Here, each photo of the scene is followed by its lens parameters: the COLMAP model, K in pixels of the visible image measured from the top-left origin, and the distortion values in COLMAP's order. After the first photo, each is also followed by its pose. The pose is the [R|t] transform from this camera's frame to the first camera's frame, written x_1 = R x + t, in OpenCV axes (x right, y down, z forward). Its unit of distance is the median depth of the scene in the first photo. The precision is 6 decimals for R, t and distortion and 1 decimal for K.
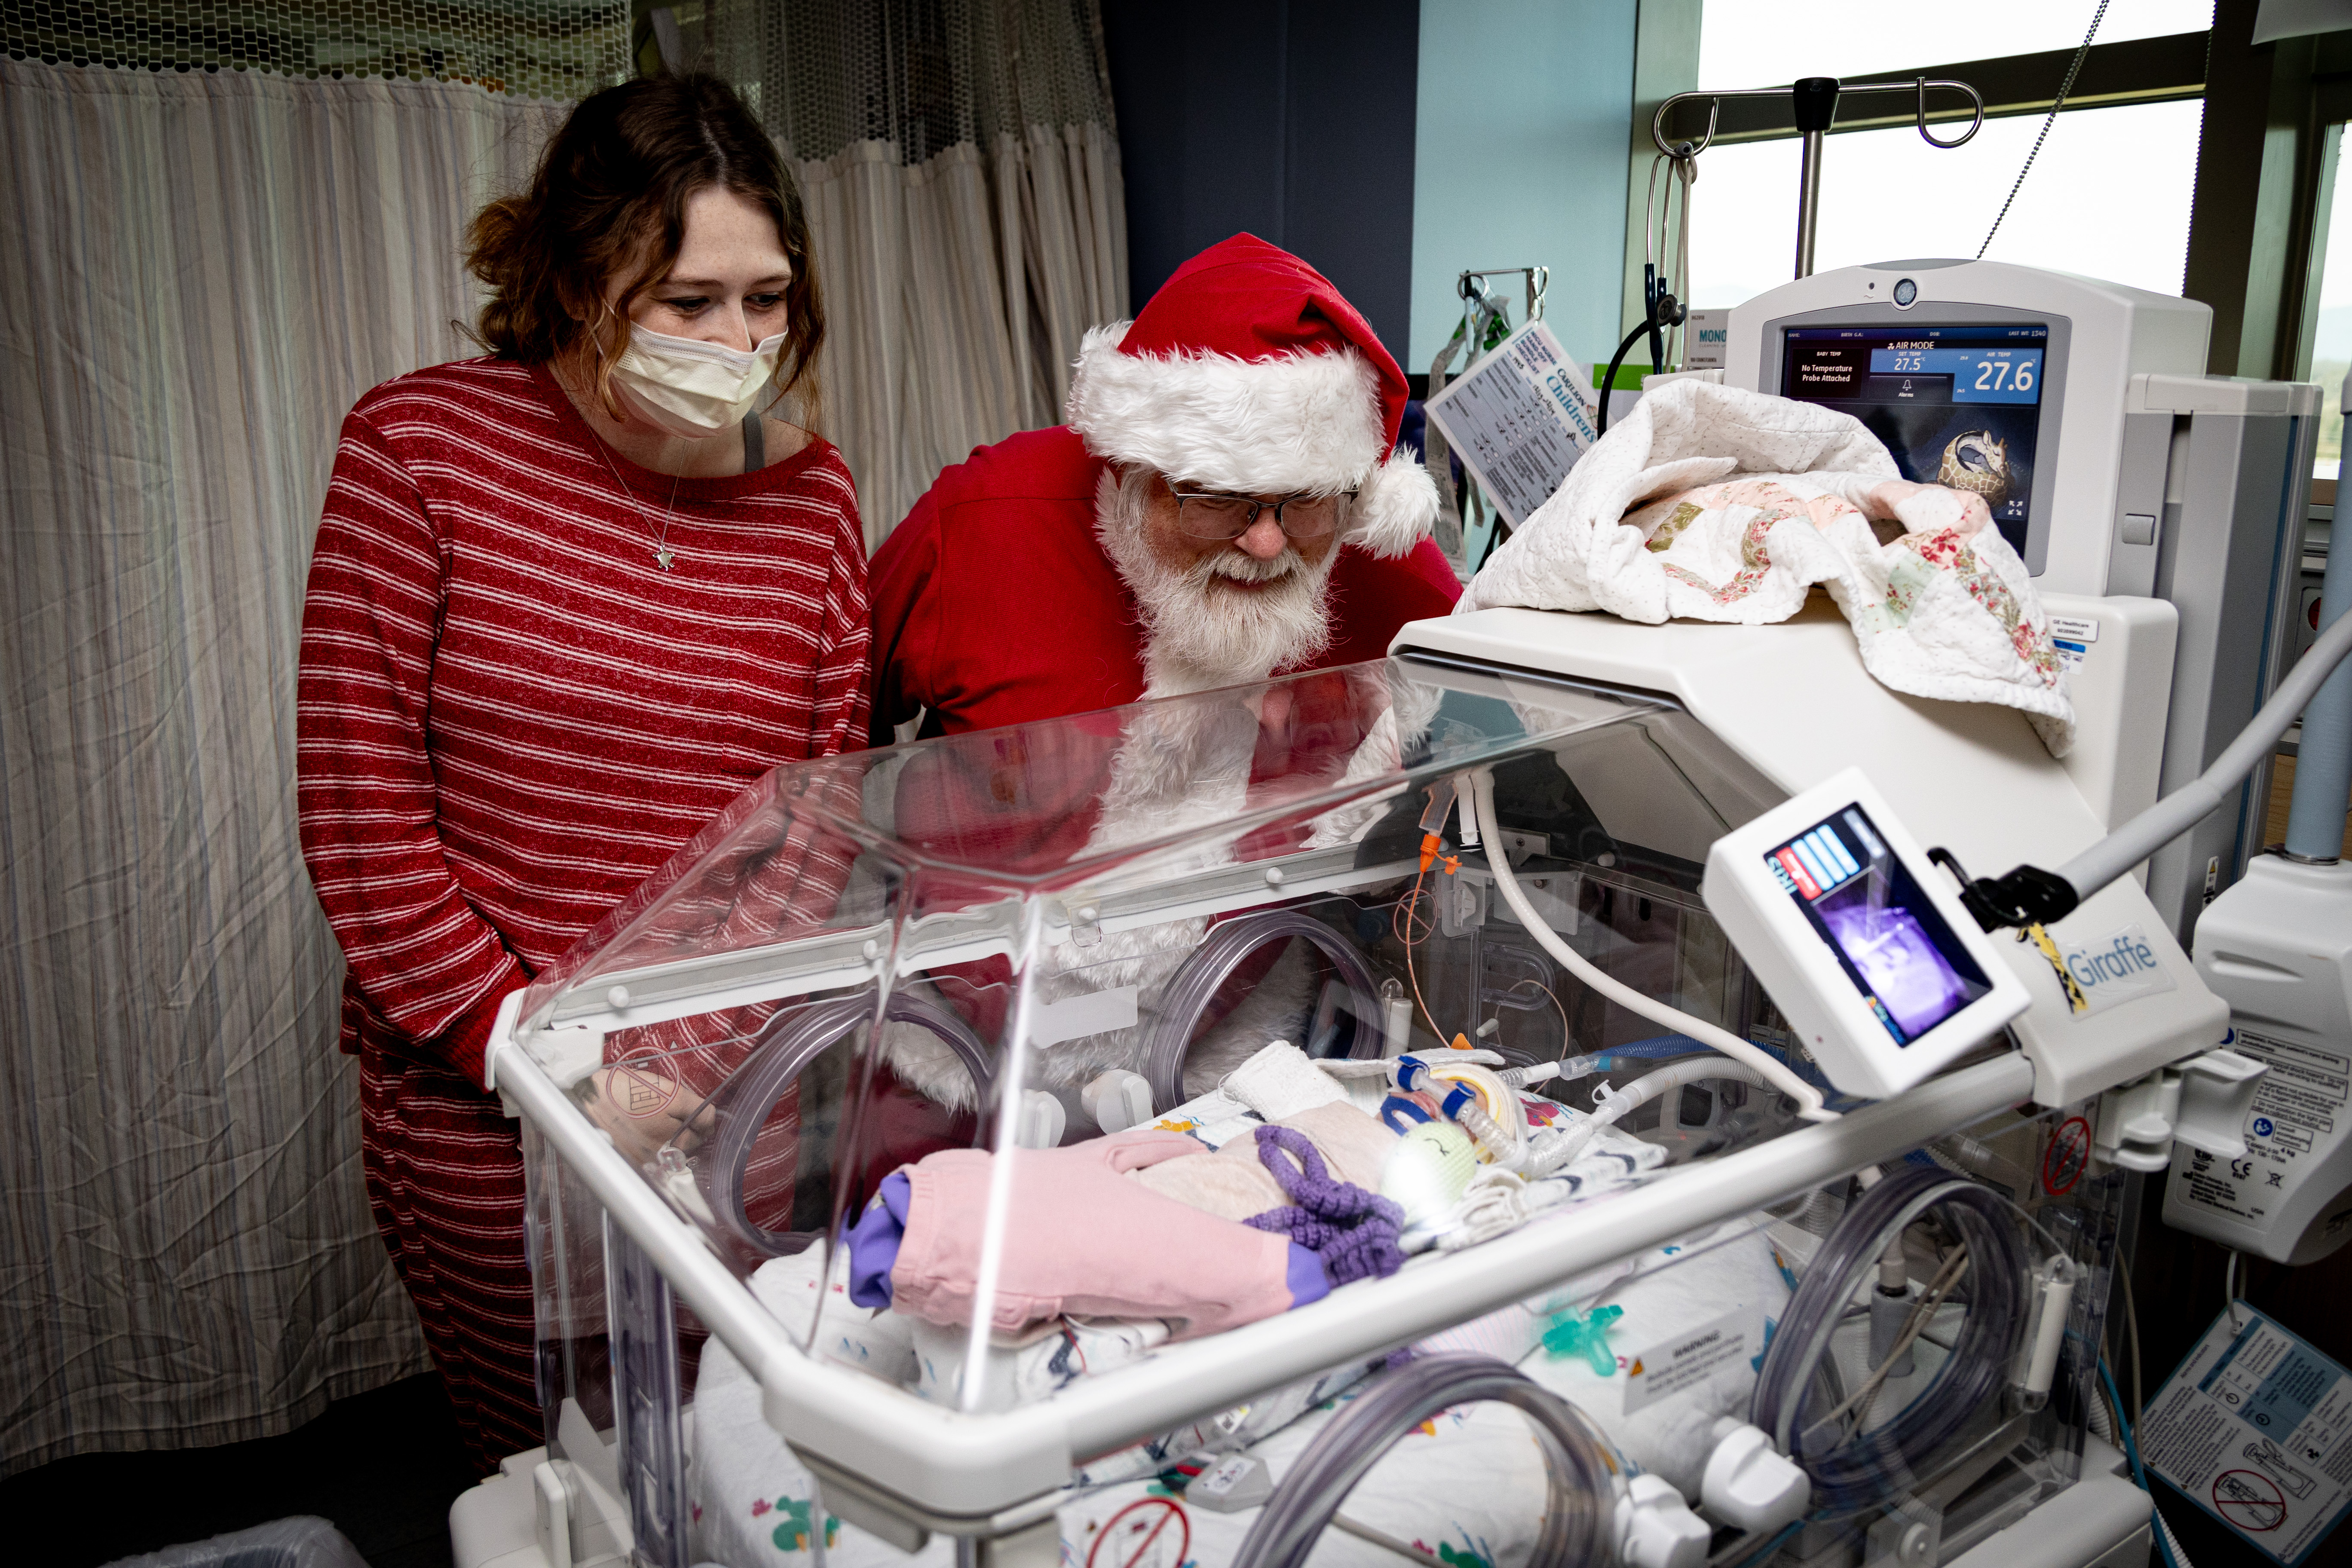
lens RADIAL K [[1927.0, 0, 1178.5], [0, 1927.0, 788.5], [0, 0, 1]] dist [-0.004574, -0.000094]
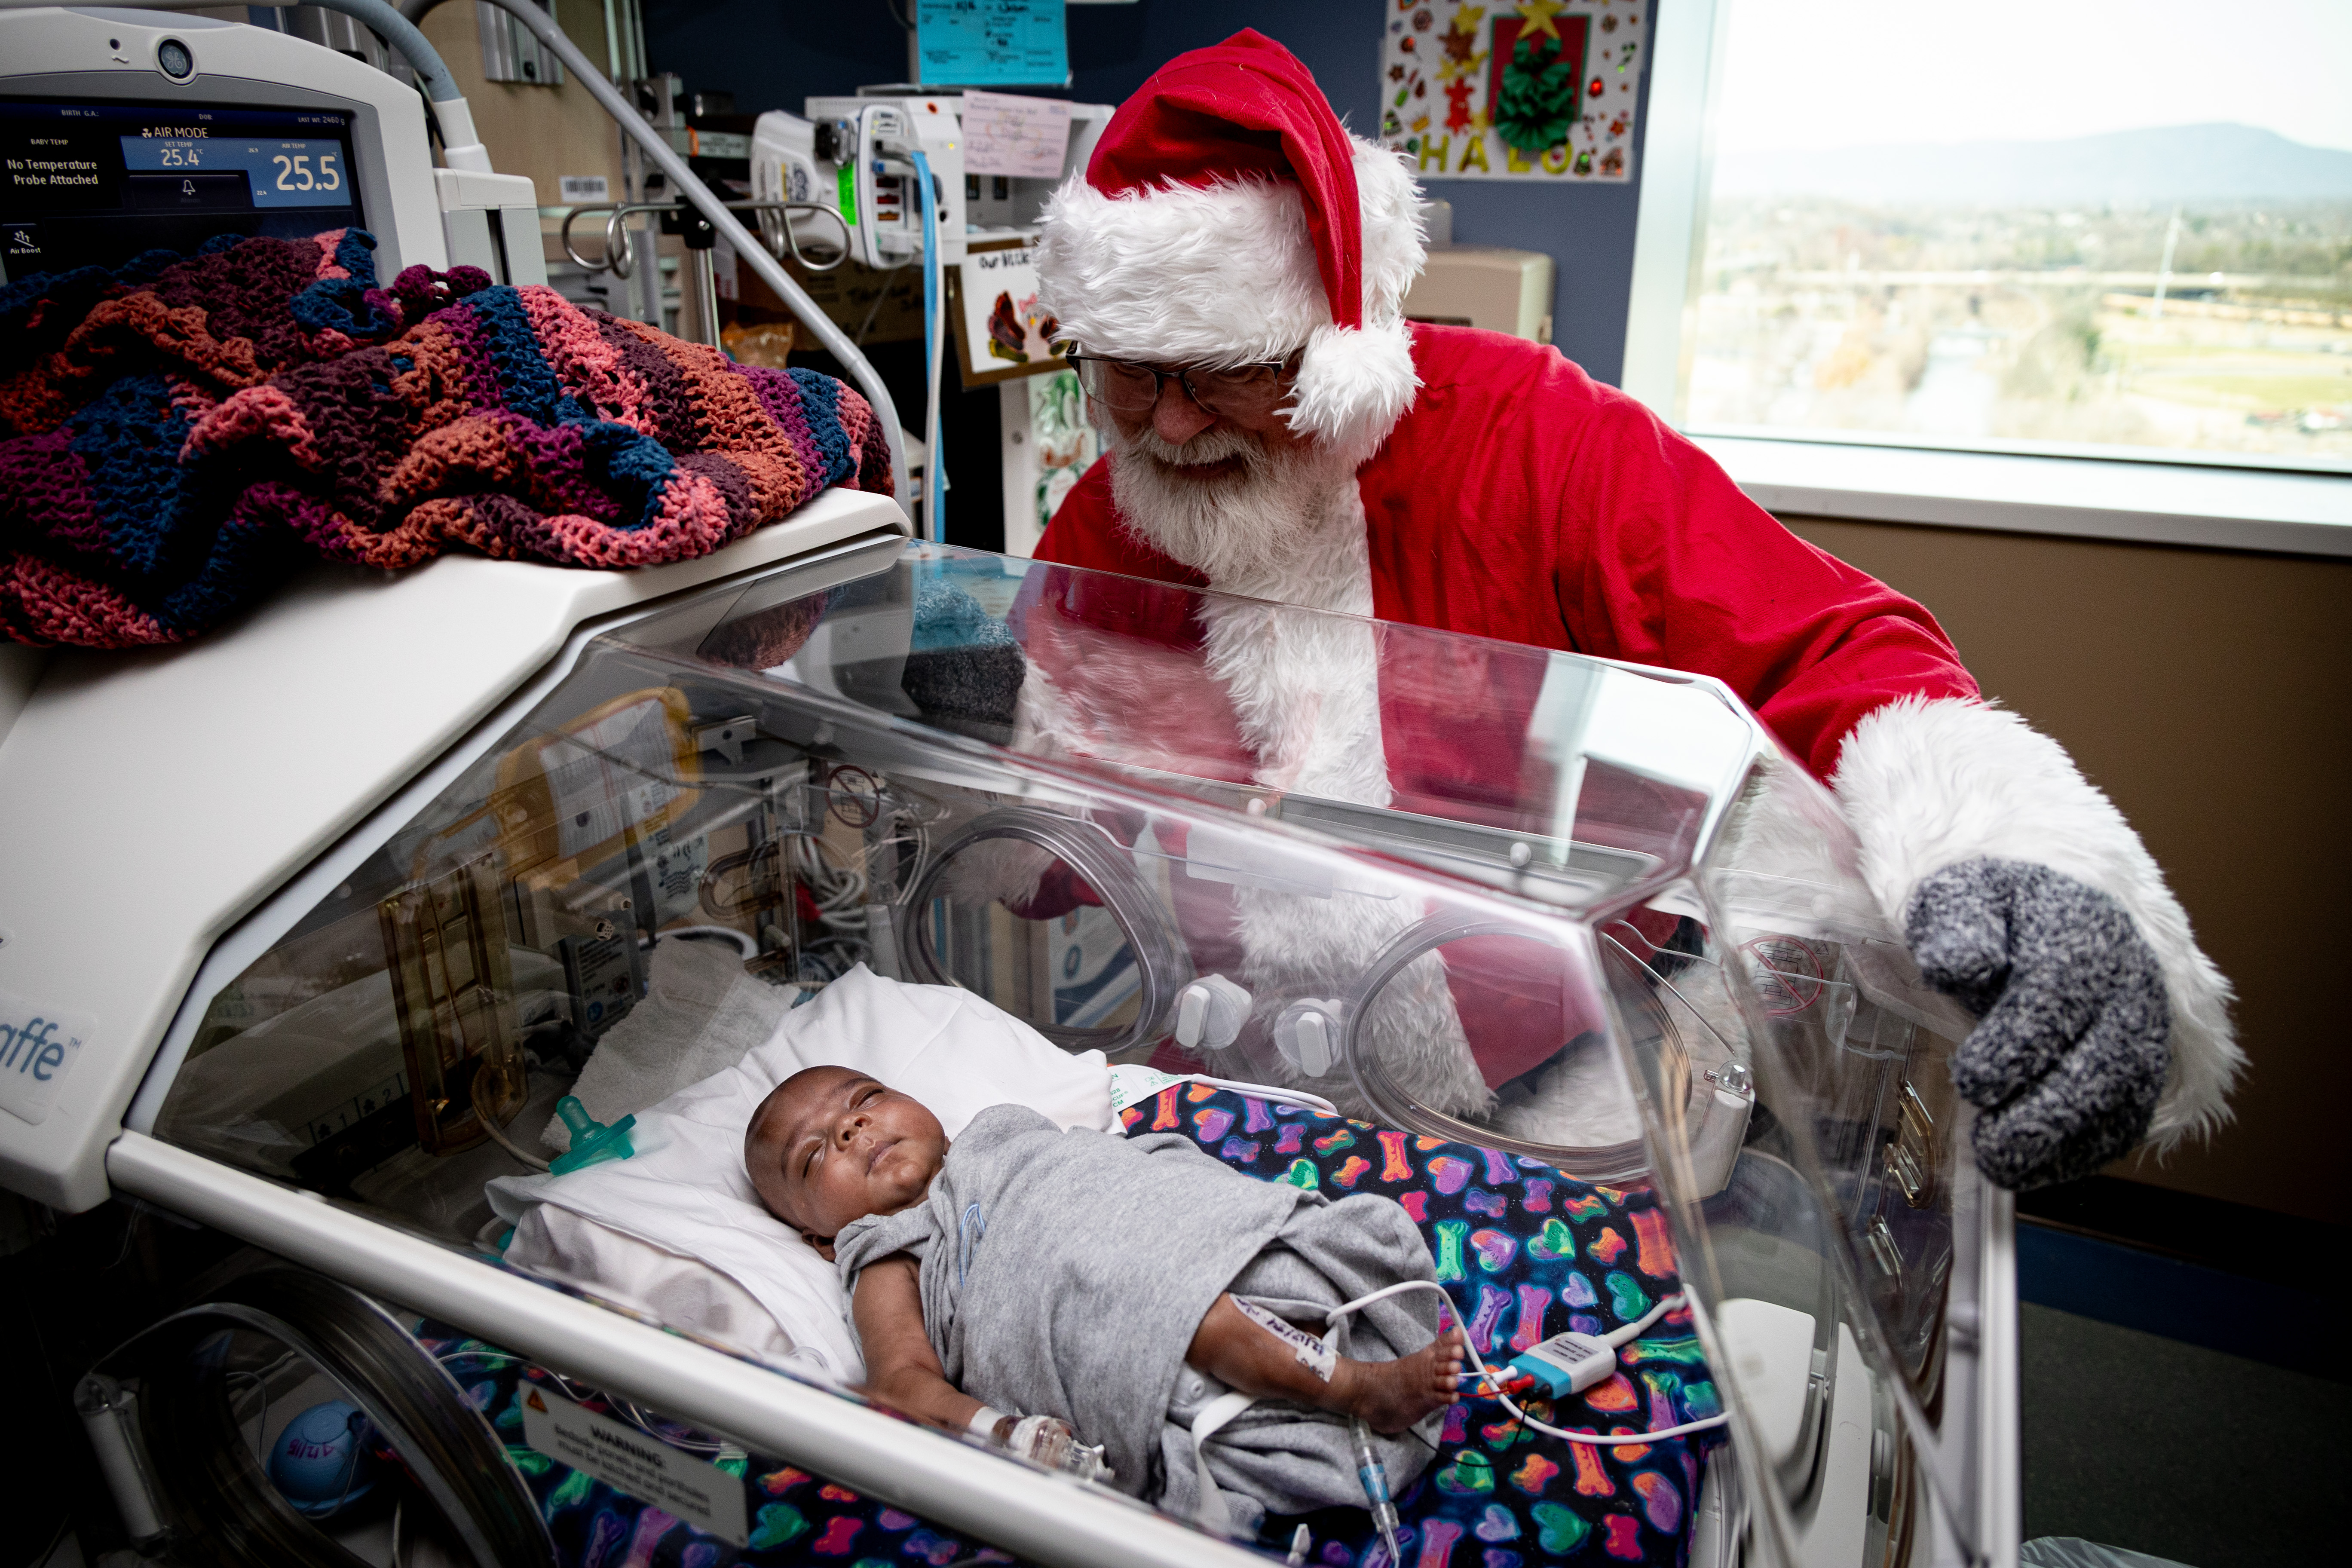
lens RADIAL K [[1611.7, 0, 1178.2], [0, 1611.7, 784.2], [0, 0, 1]] dist [0.006325, -0.000126]
pose [[-0.461415, -0.341972, 0.818628, -0.416481], [0.166314, 0.873026, 0.458438, -0.235438], [-0.871456, 0.347679, -0.345952, 0.978160]]
